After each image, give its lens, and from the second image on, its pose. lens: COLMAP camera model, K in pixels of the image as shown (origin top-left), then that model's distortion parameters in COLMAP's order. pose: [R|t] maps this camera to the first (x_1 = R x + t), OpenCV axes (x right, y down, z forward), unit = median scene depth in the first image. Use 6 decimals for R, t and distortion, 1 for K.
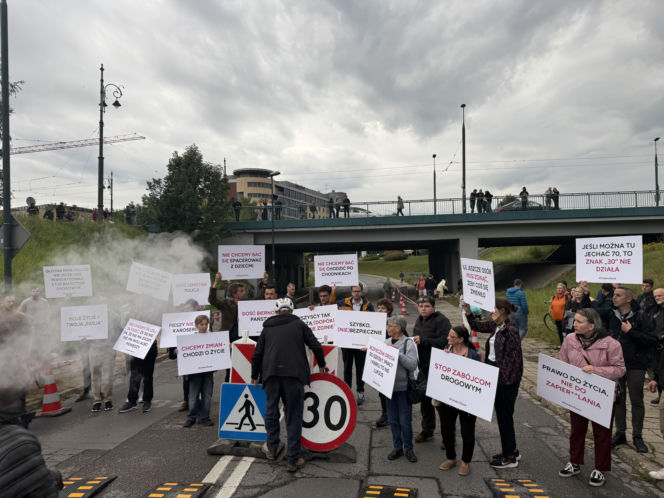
lens RADIAL K [[462.1, 0, 328.6], [0, 462.1, 251.2], [0, 0, 1]] dist [0.046272, -0.065928]
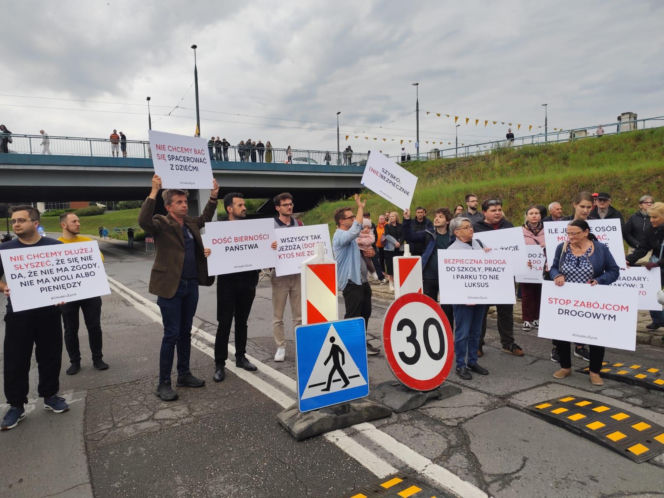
lens RADIAL K [[451.0, 0, 335.4], [0, 451.0, 246.8], [0, 0, 1]] dist [0.040757, -0.041771]
pose [[0.782408, -0.048588, 0.620868, -0.089216], [-0.003058, 0.996640, 0.081849, 0.020135], [-0.622759, -0.065938, 0.779631, 0.079448]]
